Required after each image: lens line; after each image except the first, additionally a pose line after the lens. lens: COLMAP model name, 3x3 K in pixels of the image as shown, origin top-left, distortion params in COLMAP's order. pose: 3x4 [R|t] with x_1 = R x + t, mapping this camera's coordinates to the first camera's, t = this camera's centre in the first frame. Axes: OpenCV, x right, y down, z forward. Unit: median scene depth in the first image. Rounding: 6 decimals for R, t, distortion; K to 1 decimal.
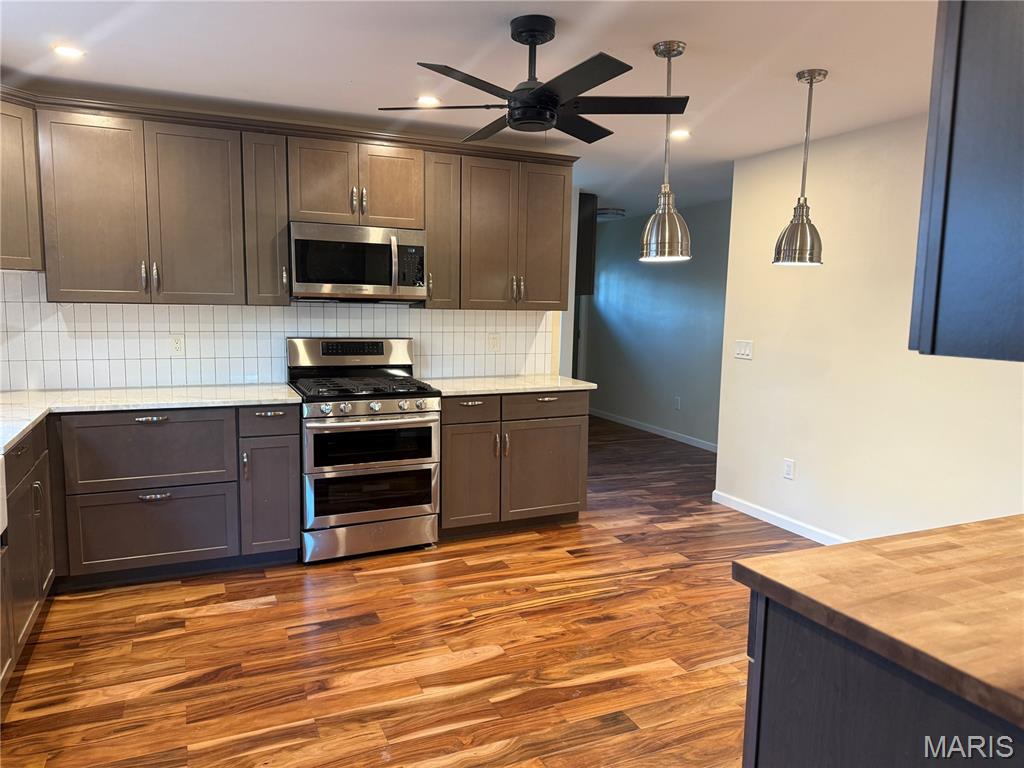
lens RADIAL K [[716.0, 0, 514.5], [0, 716.0, 386.4], [0, 0, 1]] dist [0.009356, -0.000494]
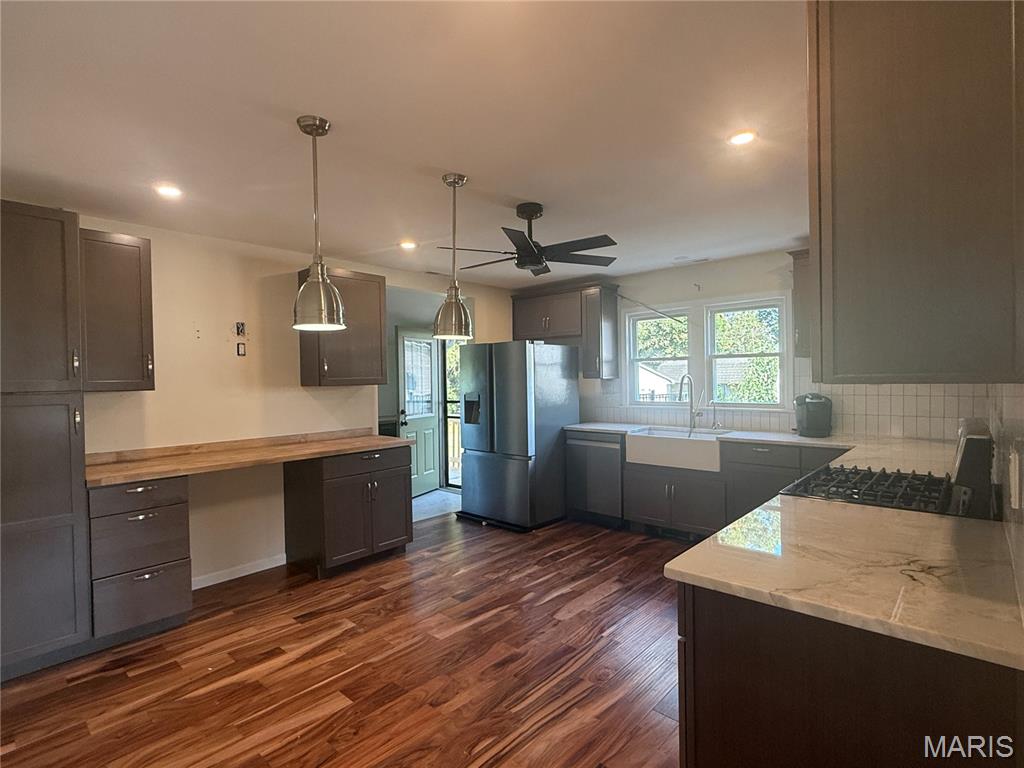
lens RADIAL K [[518.4, 0, 510.8], [0, 518.4, 384.6], [0, 0, 1]] dist [-0.005224, -0.000491]
pose [[-0.919173, -0.003488, -0.393838, 0.468755], [-0.051367, 0.992481, 0.111096, -0.197651], [0.390489, 0.122347, -0.912441, 1.842949]]
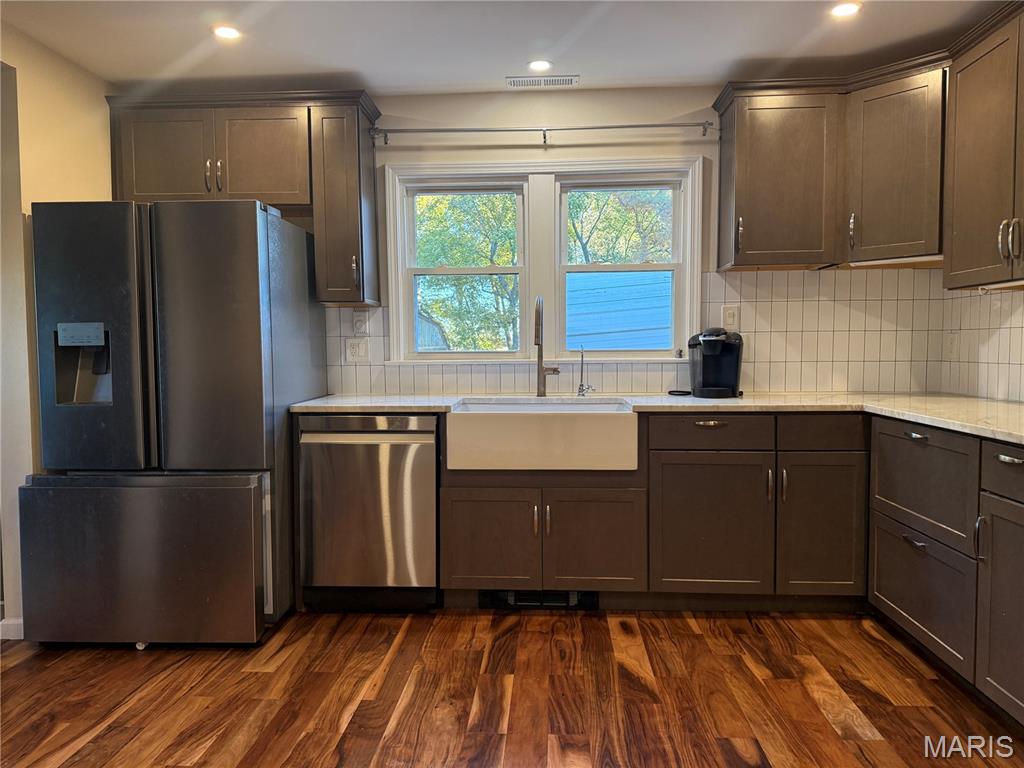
lens RADIAL K [[716.0, 0, 515.6], [0, 716.0, 382.5], [0, 0, 1]] dist [0.009356, -0.000494]
pose [[-0.463160, 0.022852, -0.885980, 0.404034], [-0.104037, 0.991354, 0.079957, -0.030286], [0.880147, 0.129208, -0.456778, 1.127836]]
